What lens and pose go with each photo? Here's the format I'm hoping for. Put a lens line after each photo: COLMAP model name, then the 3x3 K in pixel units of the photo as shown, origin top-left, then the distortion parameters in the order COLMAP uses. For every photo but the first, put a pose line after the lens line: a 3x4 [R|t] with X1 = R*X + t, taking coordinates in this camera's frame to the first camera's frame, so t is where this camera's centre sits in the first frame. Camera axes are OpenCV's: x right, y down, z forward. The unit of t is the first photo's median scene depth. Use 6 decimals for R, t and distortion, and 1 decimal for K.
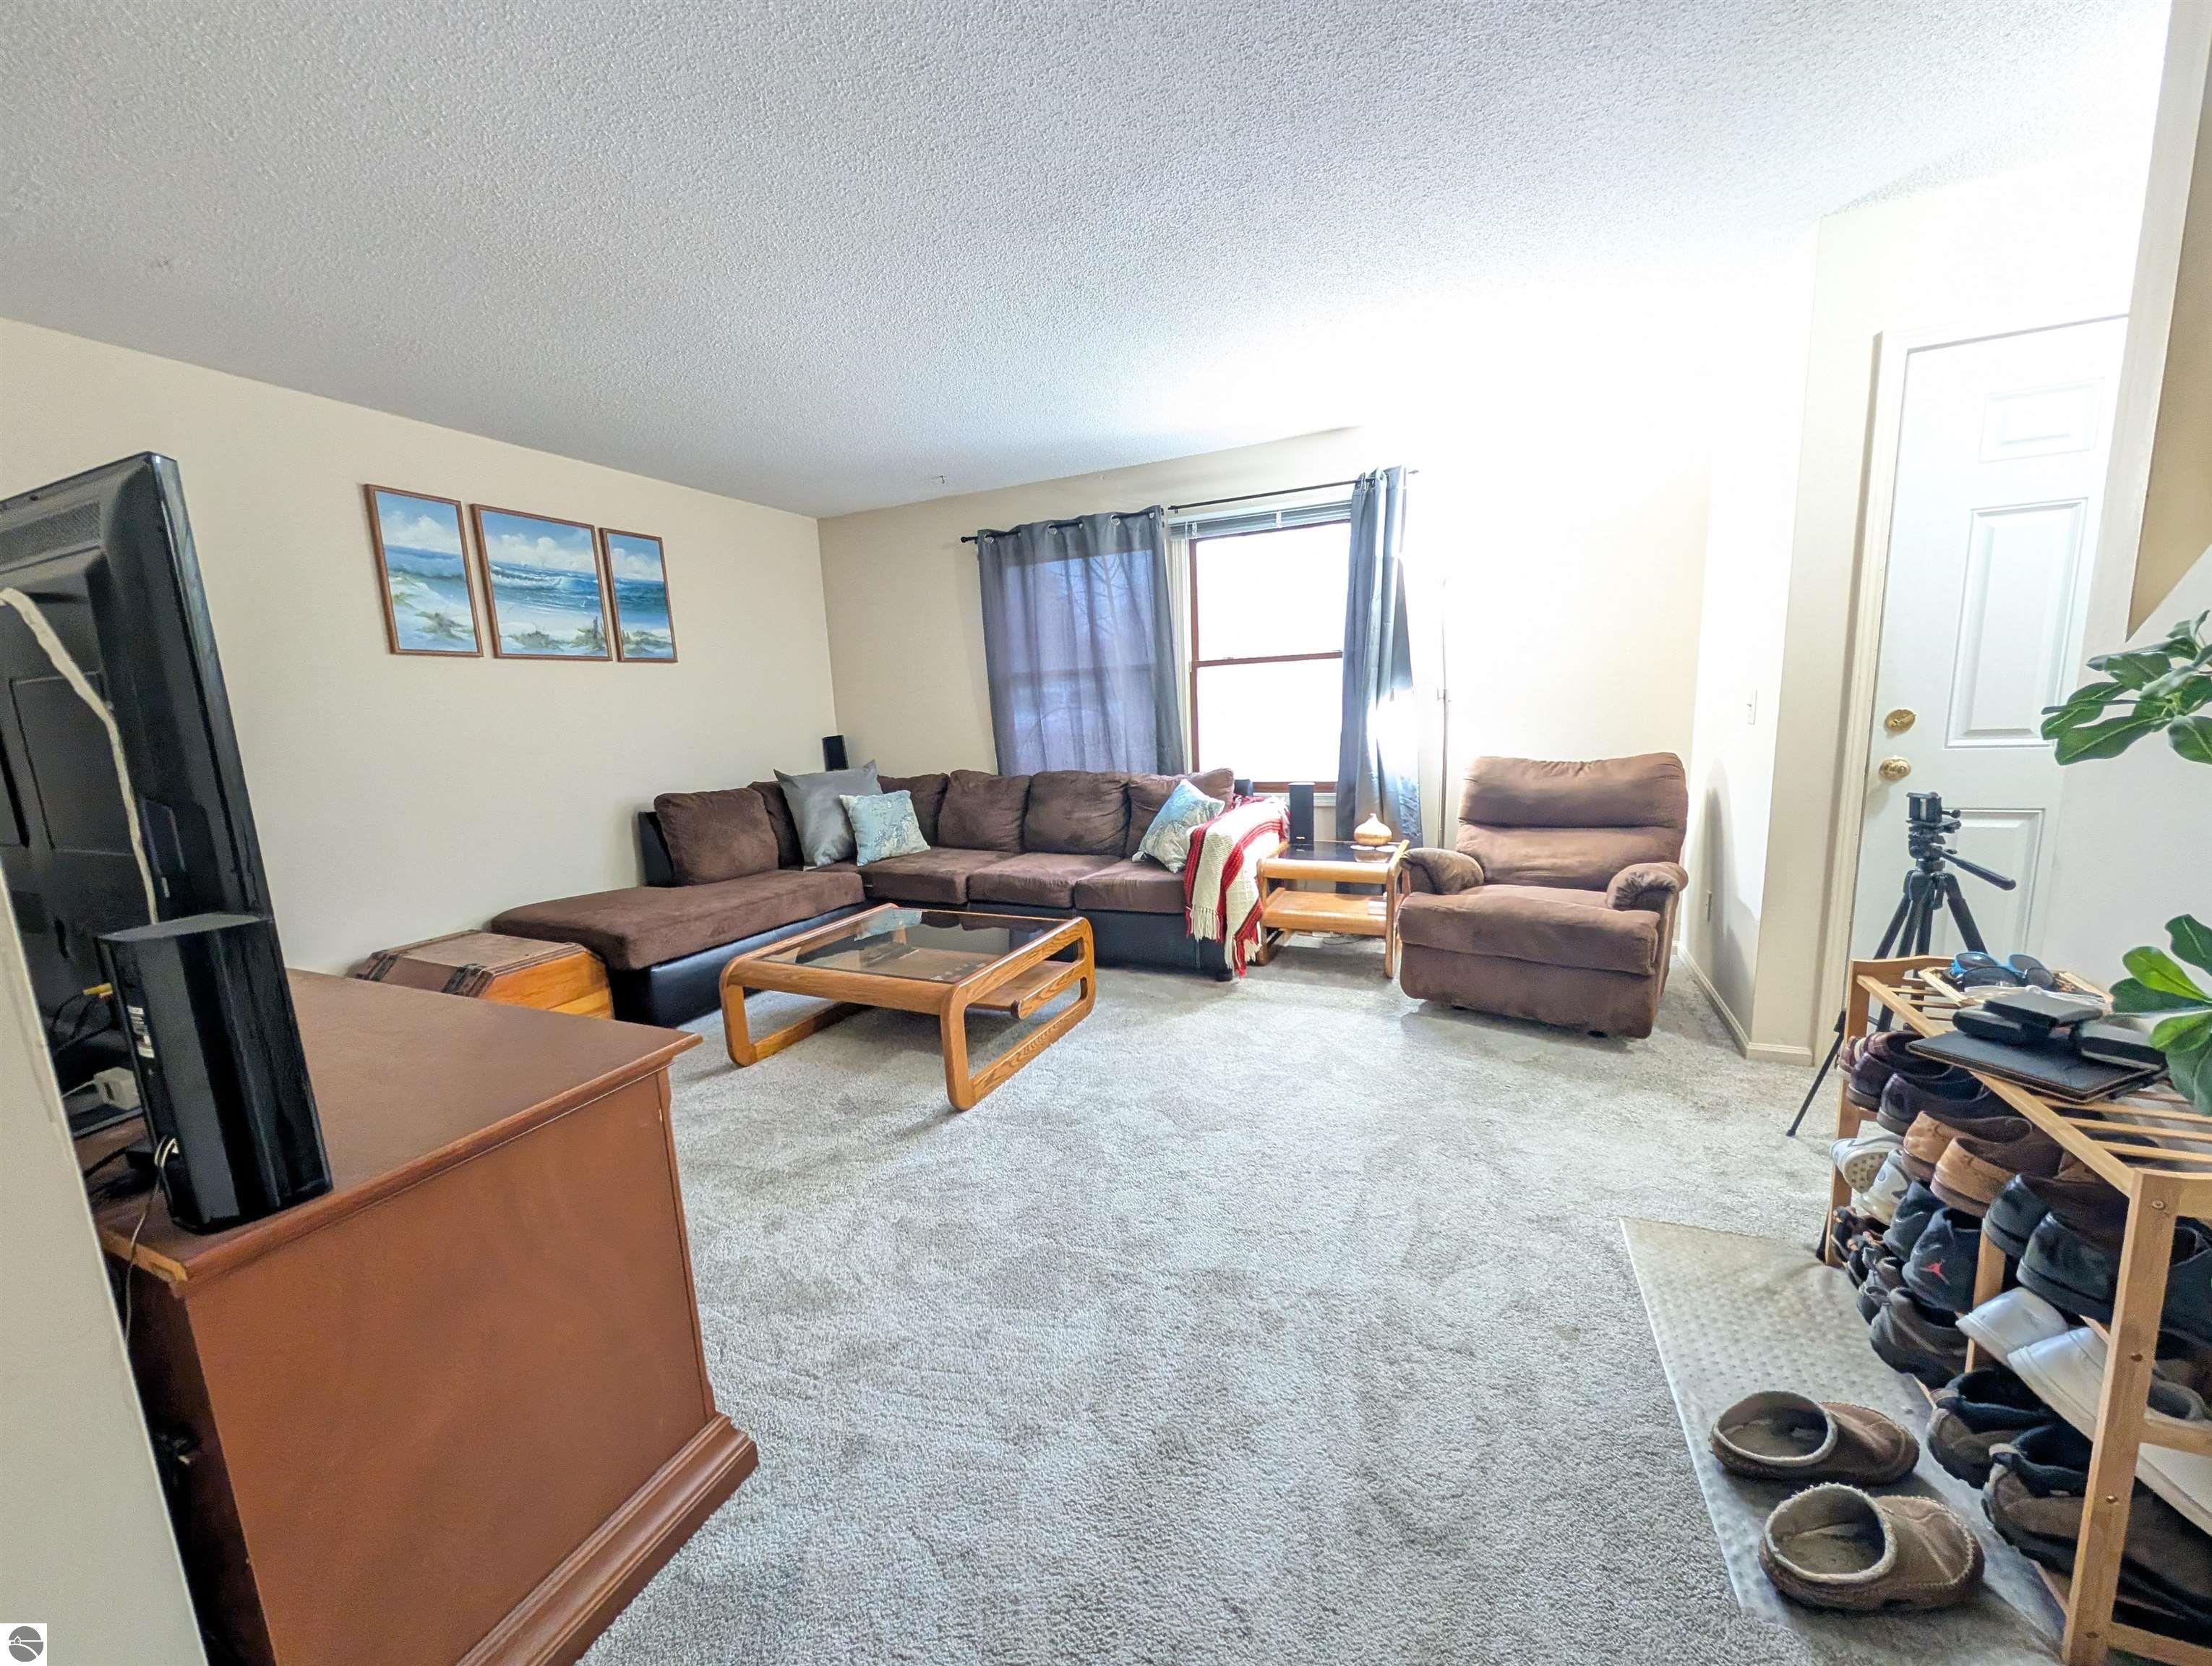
lens RADIAL K [[833.4, 0, 1106.9], [0, 833.4, 838.4], [0, 0, 1]] dist [0.000548, 0.000406]
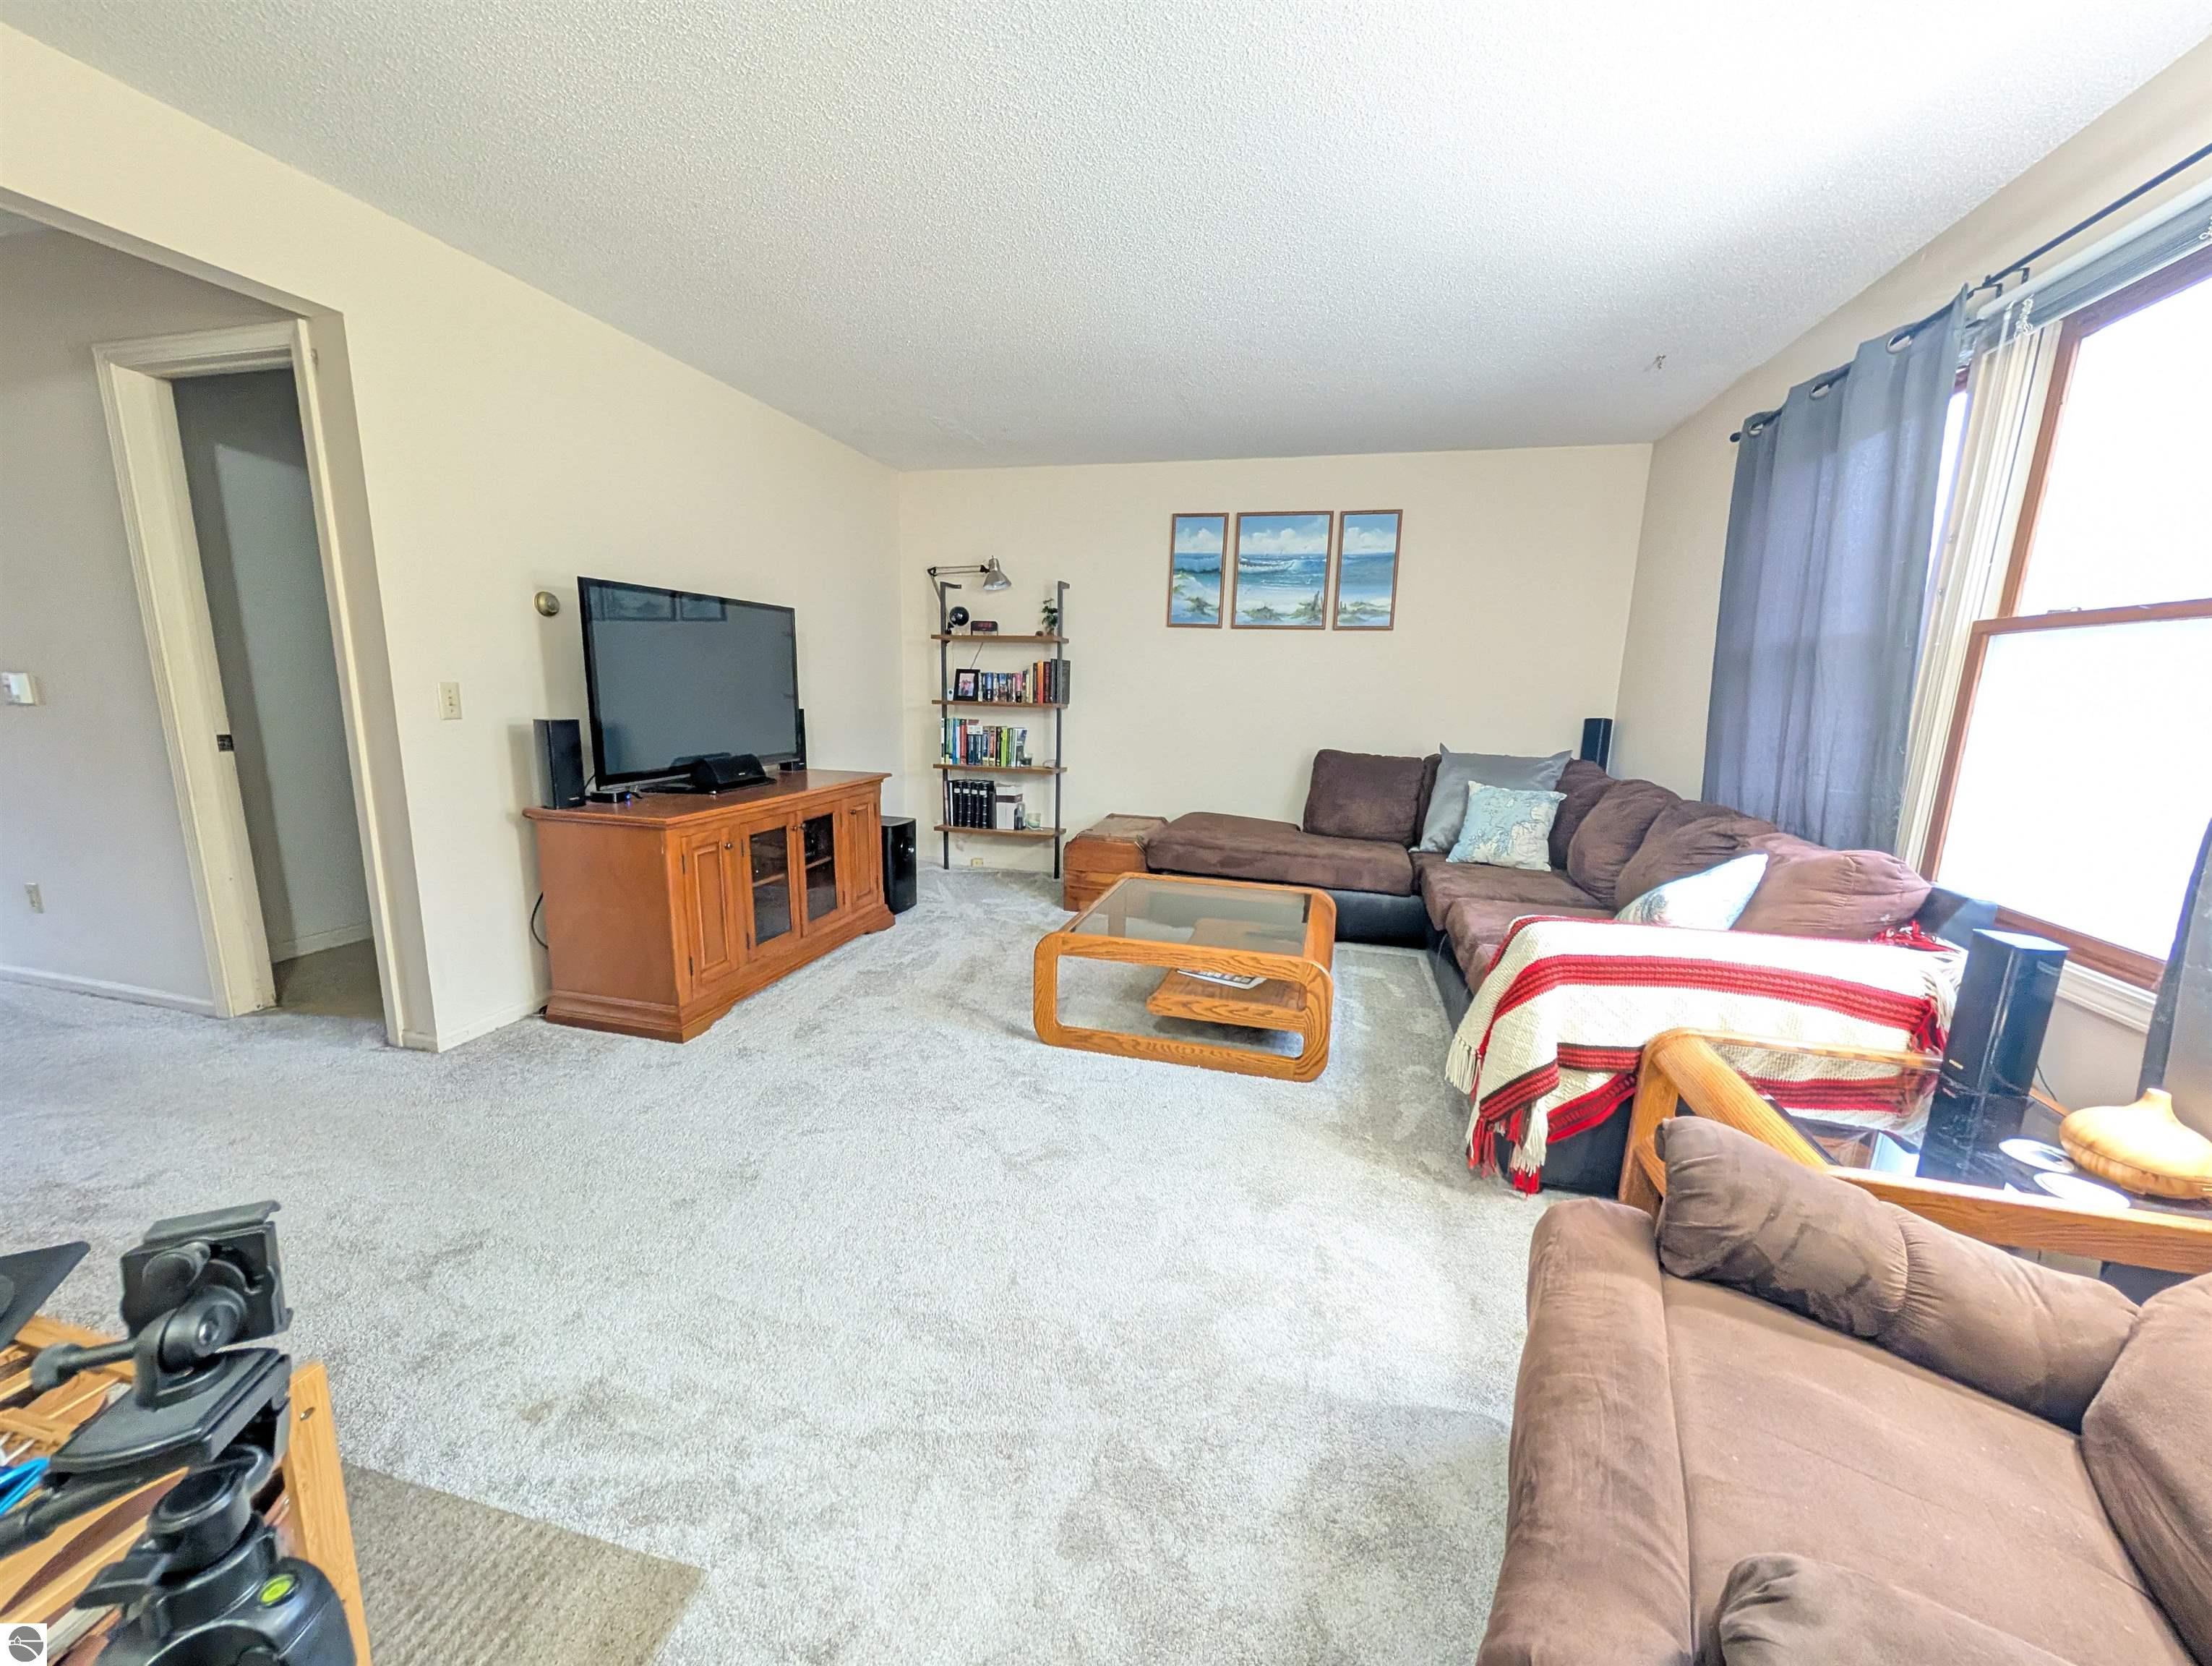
lens RADIAL K [[833.4, 0, 1106.9], [0, 833.4, 838.4], [0, 0, 1]] dist [0.000548, 0.000406]
pose [[0.168085, 0.233272, -0.957774, 0.556725], [-0.192248, 0.960699, 0.200245, -0.113593], [0.966844, 0.150472, 0.206325, 0.540588]]
